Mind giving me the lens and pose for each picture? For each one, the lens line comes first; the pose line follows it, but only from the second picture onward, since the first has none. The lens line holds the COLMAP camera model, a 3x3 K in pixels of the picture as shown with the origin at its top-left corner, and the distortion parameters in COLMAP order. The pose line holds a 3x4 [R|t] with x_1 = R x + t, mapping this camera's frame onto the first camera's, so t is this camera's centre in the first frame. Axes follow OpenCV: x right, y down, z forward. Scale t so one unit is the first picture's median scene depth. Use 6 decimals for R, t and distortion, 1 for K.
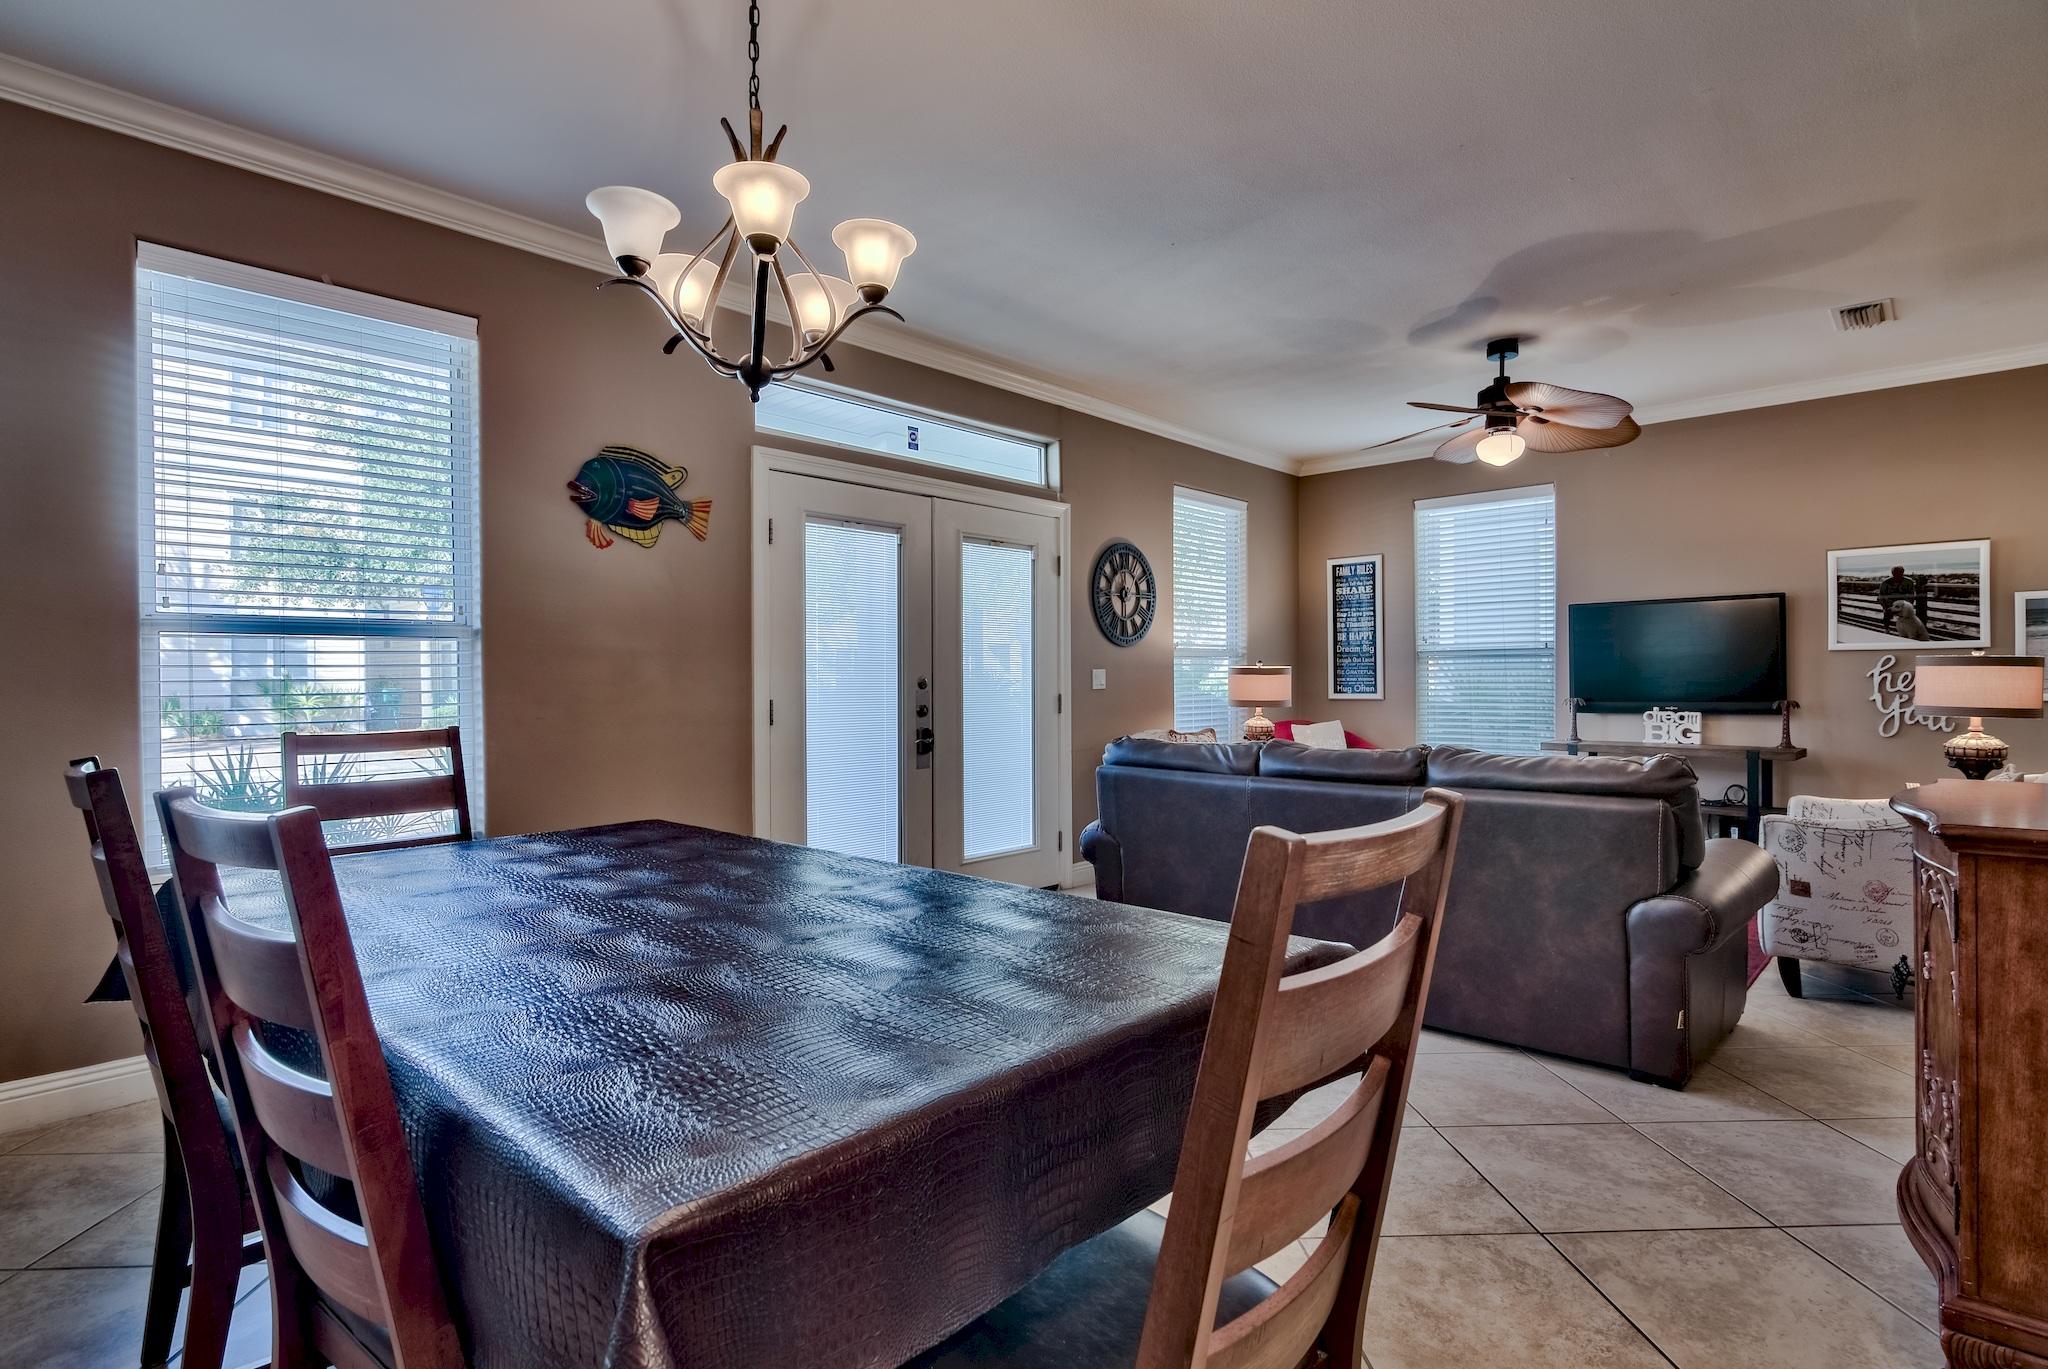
lens RADIAL K [[1034.7, 0, 1013.5], [0, 1034.7, 689.0], [0, 0, 1]] dist [0.001910, 0.000268]
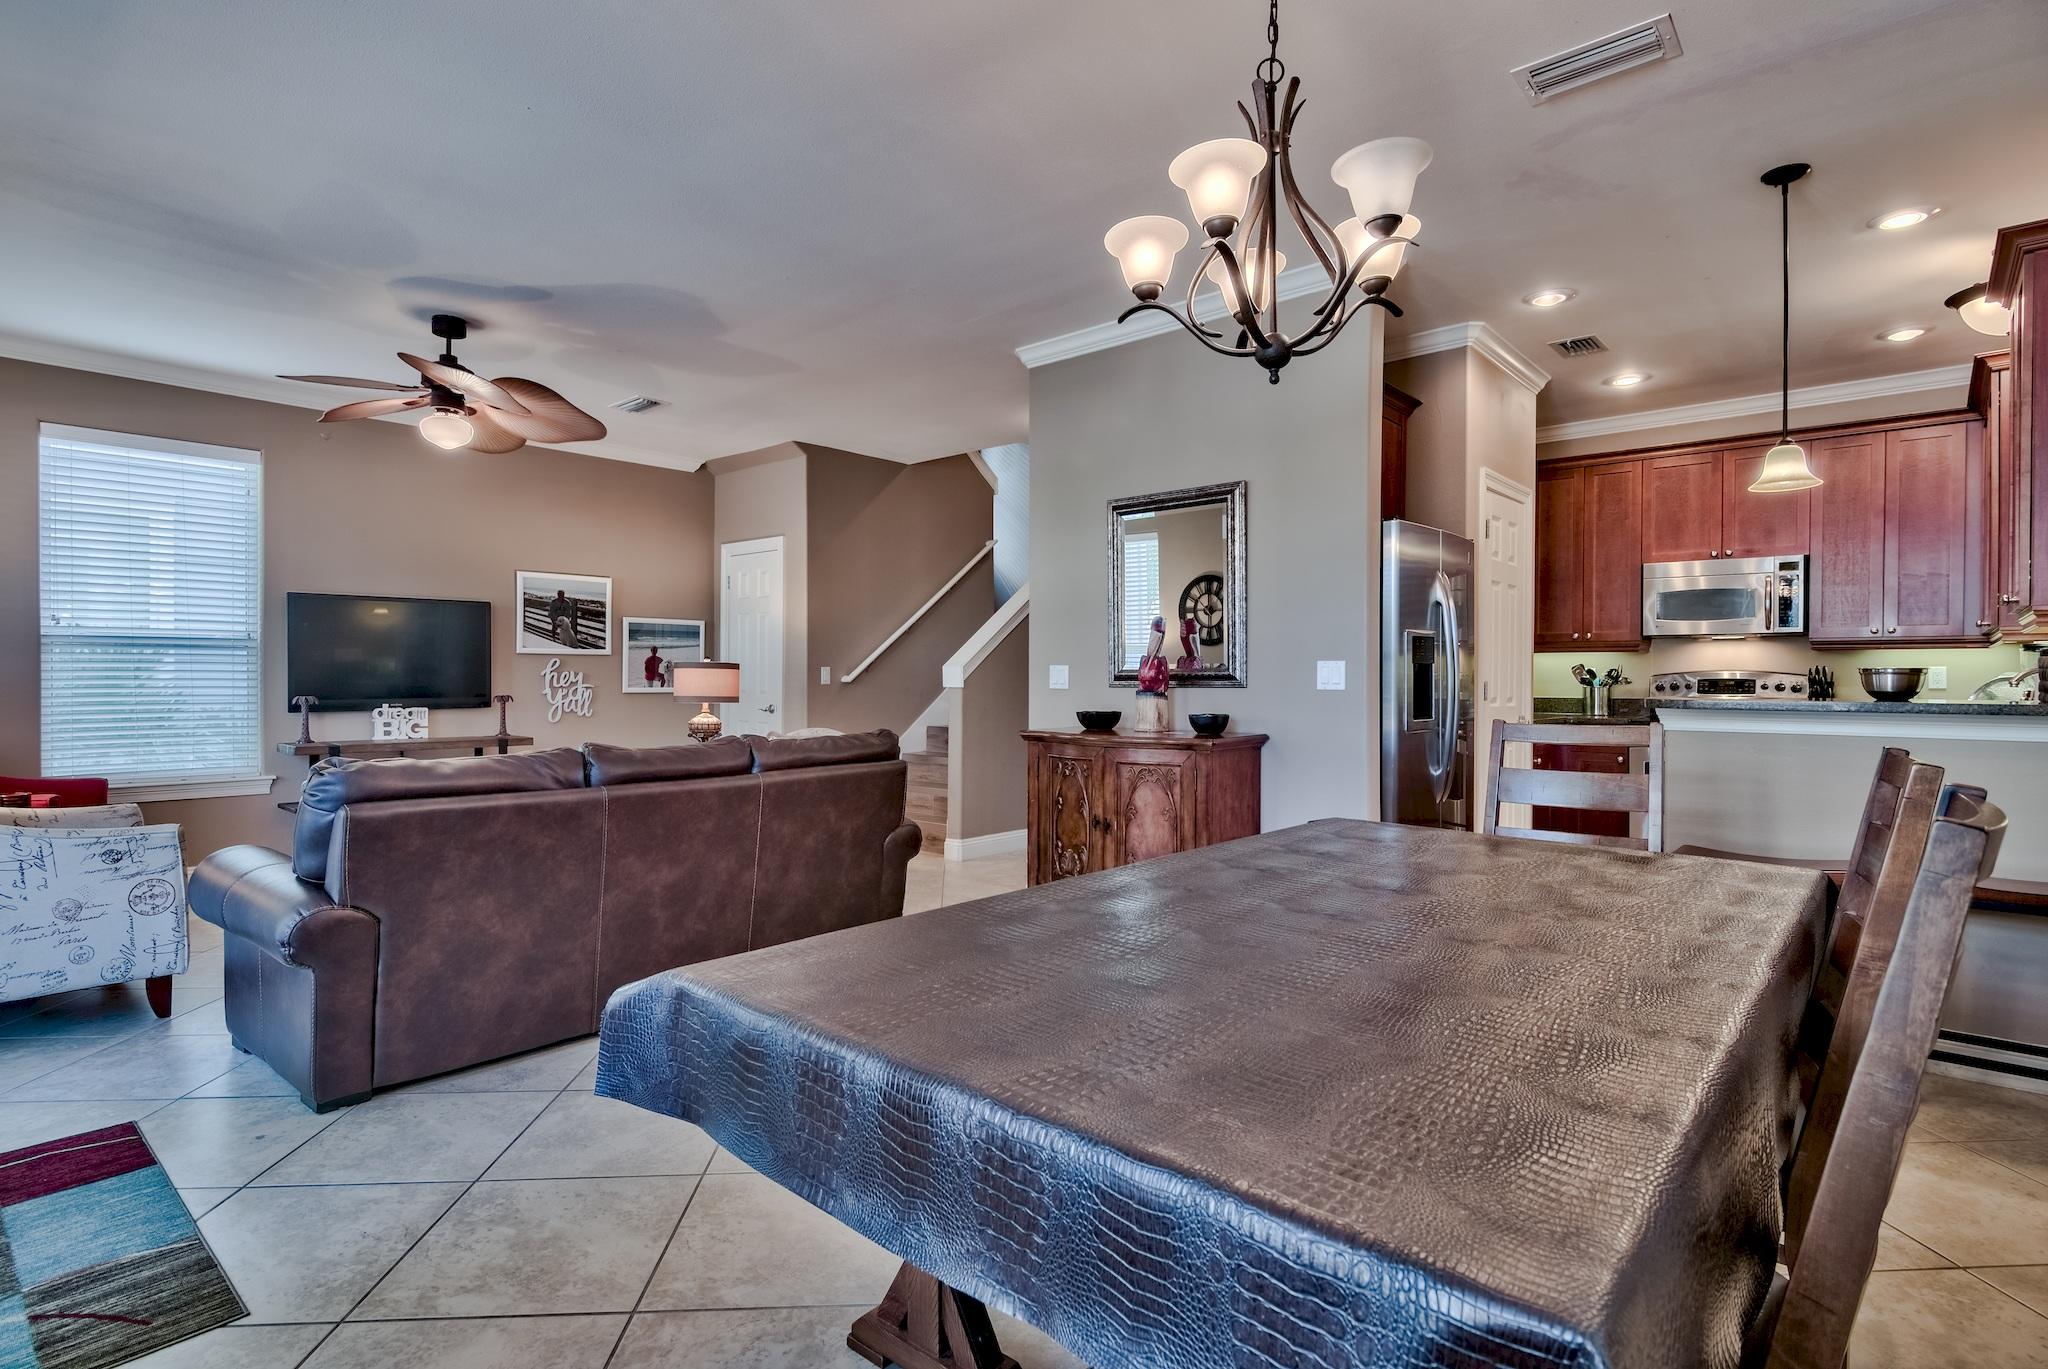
lens RADIAL K [[1015.3, 0, 1022.0], [0, 1015.3, 689.5], [0, 0, 1]] dist [-0.002417, 0.000393]
pose [[-0.028797, -0.008372, 0.999550, -0.431618], [0.004782, 0.999952, 0.008513, -0.002072], [-0.999574, 0.005025, -0.028756, 0.461816]]
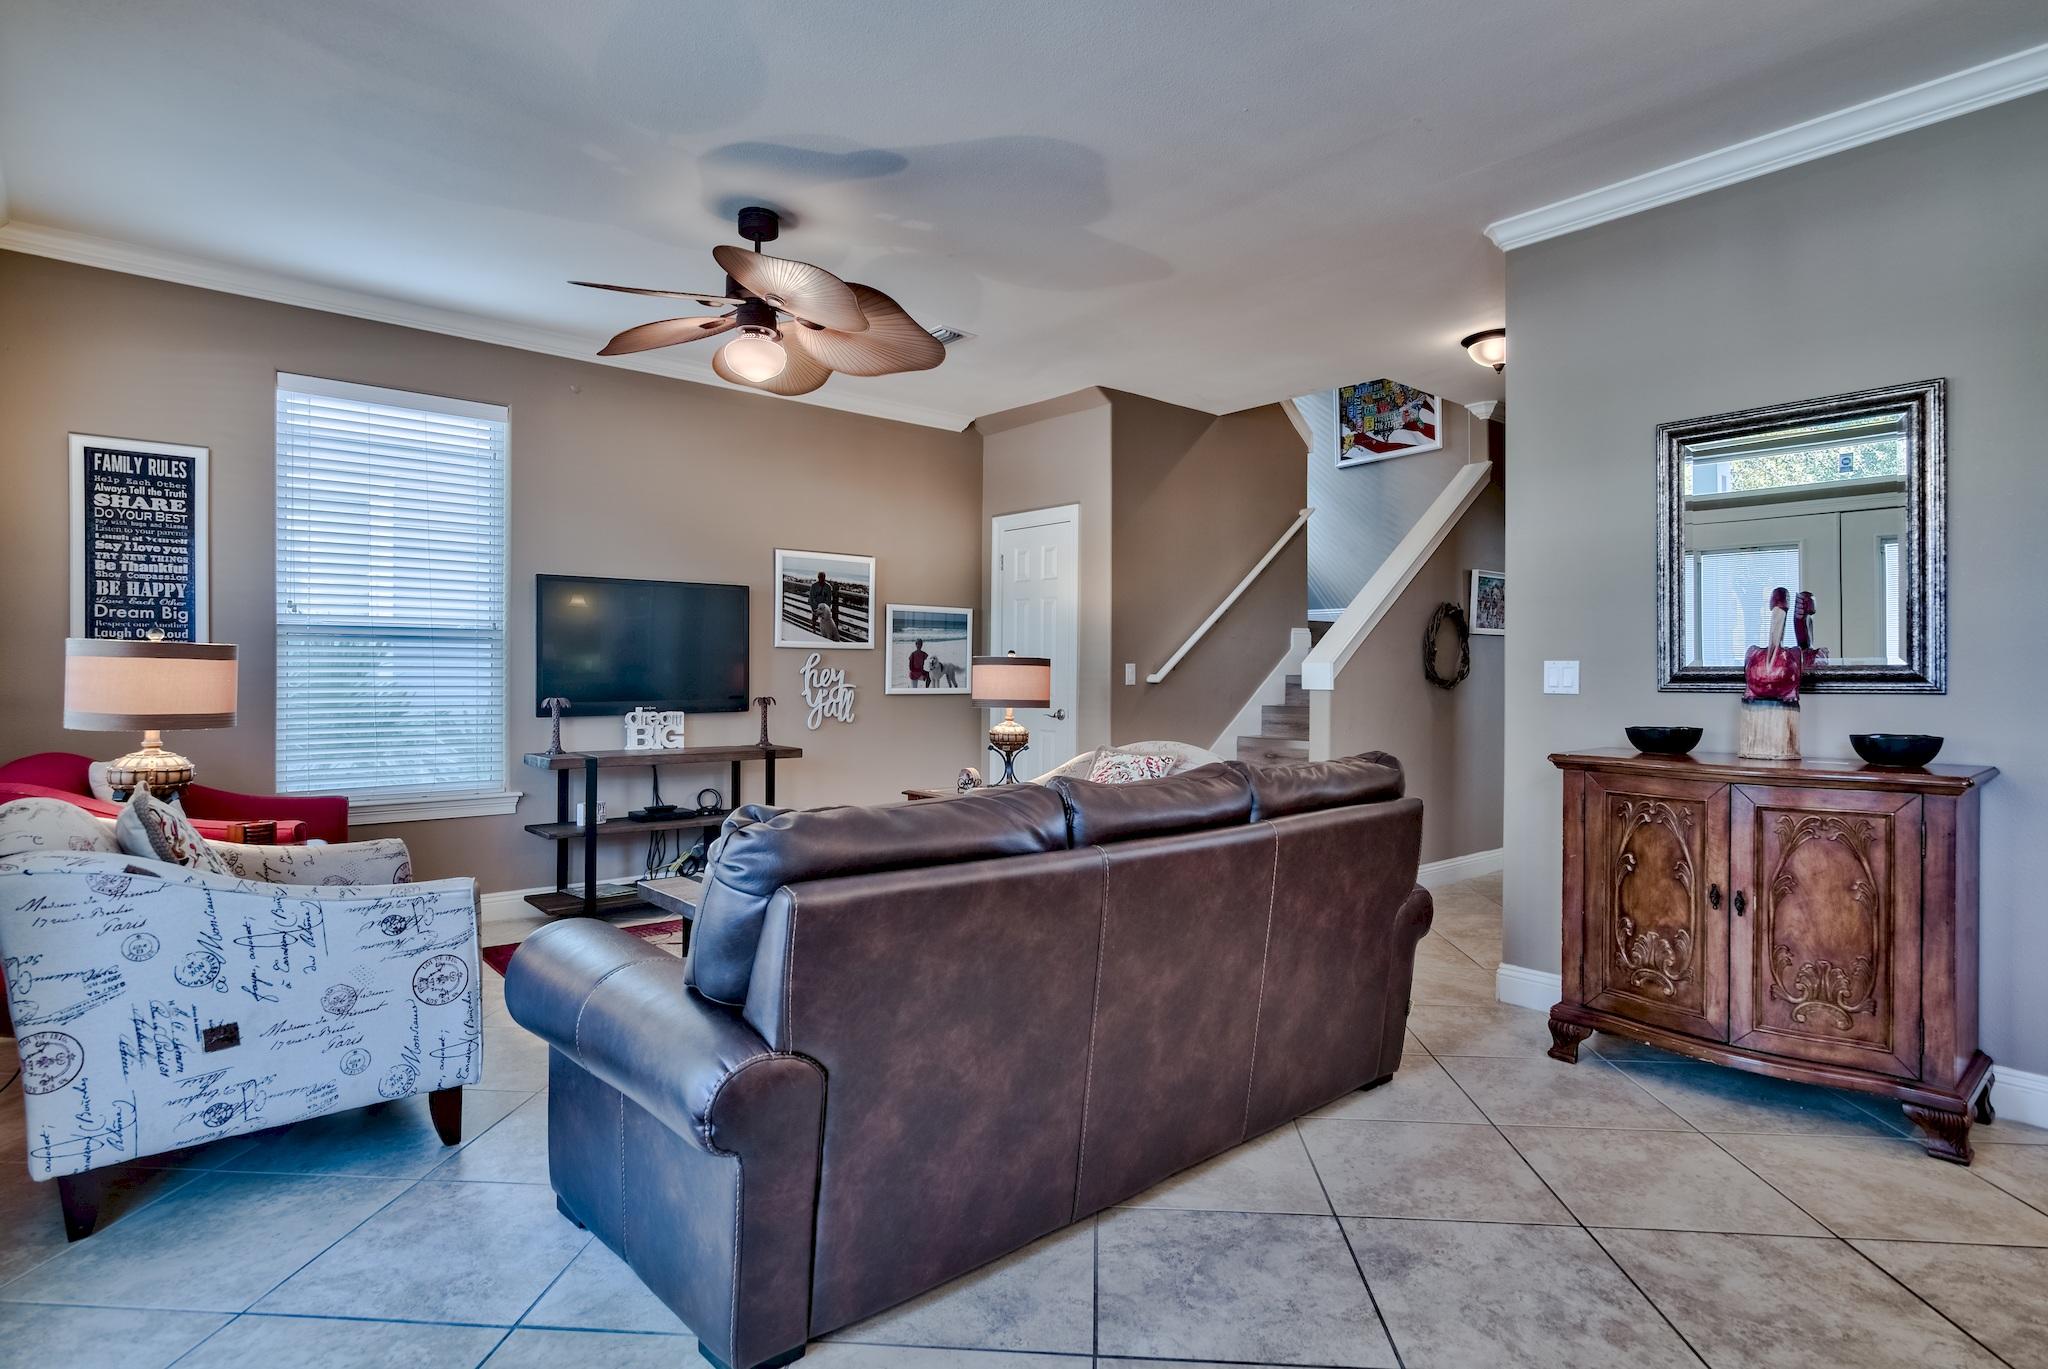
lens RADIAL K [[1062.9, 0, 1024.0], [0, 1062.9, 684.5], [0, 0, 1]] dist [0.003916, -0.000168]
pose [[0.103900, -0.004540, 0.994577, -0.235780], [0.002299, 0.999988, 0.004324, -0.004407], [-0.994585, 0.001837, 0.103909, 0.673662]]
